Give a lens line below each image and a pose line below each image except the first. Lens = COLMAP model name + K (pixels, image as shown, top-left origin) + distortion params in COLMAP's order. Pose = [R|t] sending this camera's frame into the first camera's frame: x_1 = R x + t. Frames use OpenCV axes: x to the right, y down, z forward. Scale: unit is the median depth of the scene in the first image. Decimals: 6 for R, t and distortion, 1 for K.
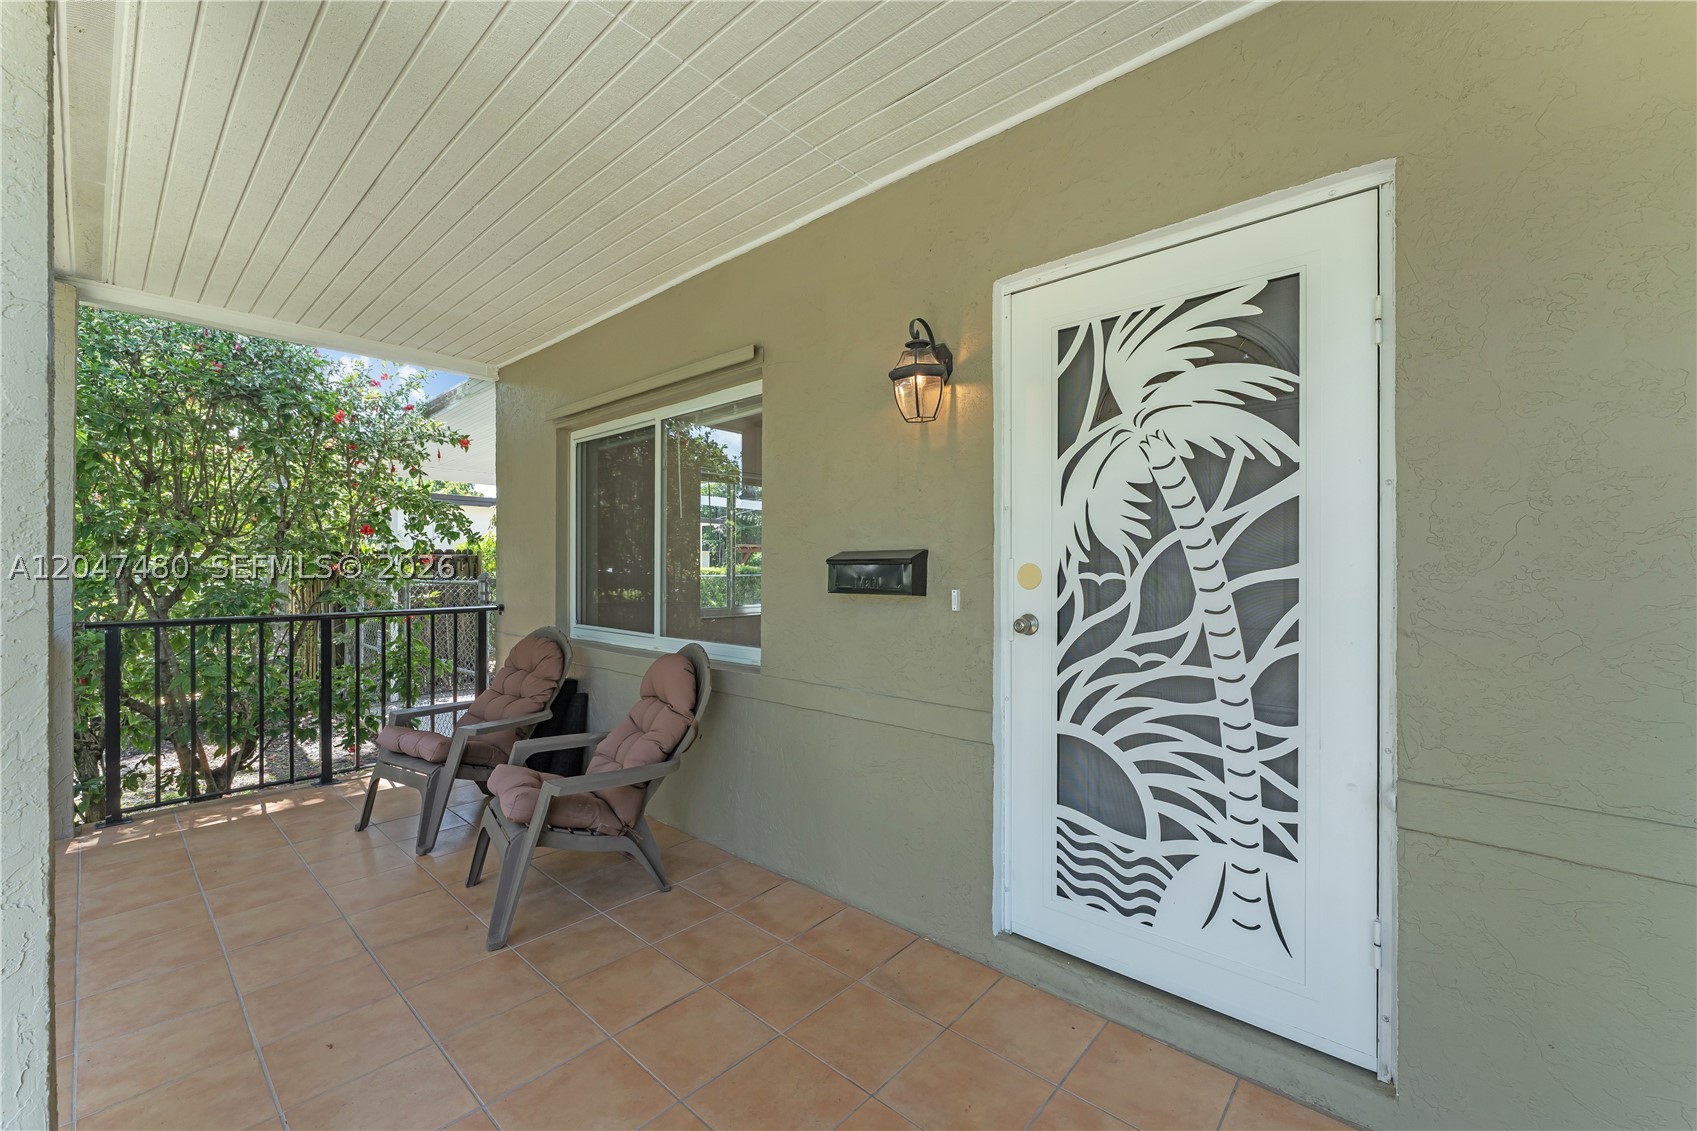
lens RADIAL K [[679.8, 0, 848.5], [0, 679.8, 565.5], [0, 0, 1]] dist [-0.000876, -0.000050]
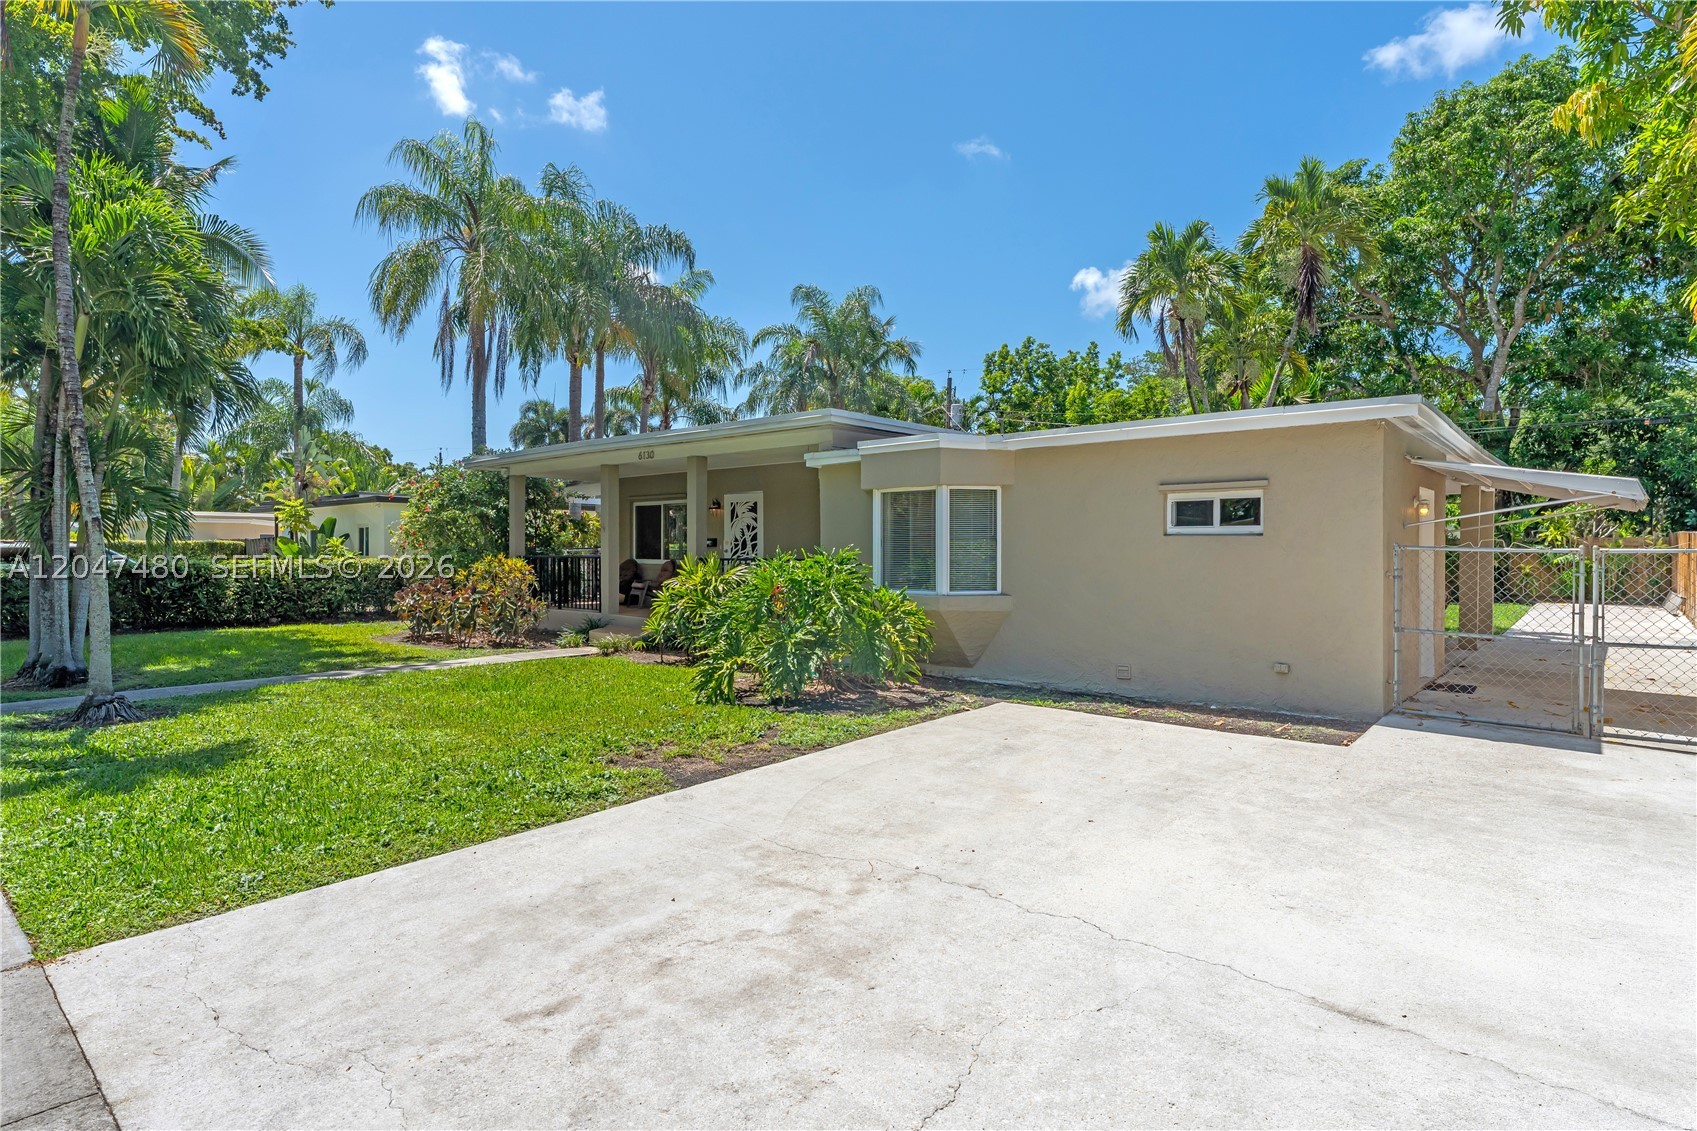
lens RADIAL K [[892.5, 0, 848.5], [0, 892.5, 565.5], [0, 0, 1]] dist [-0.000365, 0.000005]
pose [[0.999924, 0.002402, 0.012056, 1.356727], [-0.002591, 0.999875, 0.015623, 0.101174], [-0.012017, -0.015653, 0.999805, -7.698994]]
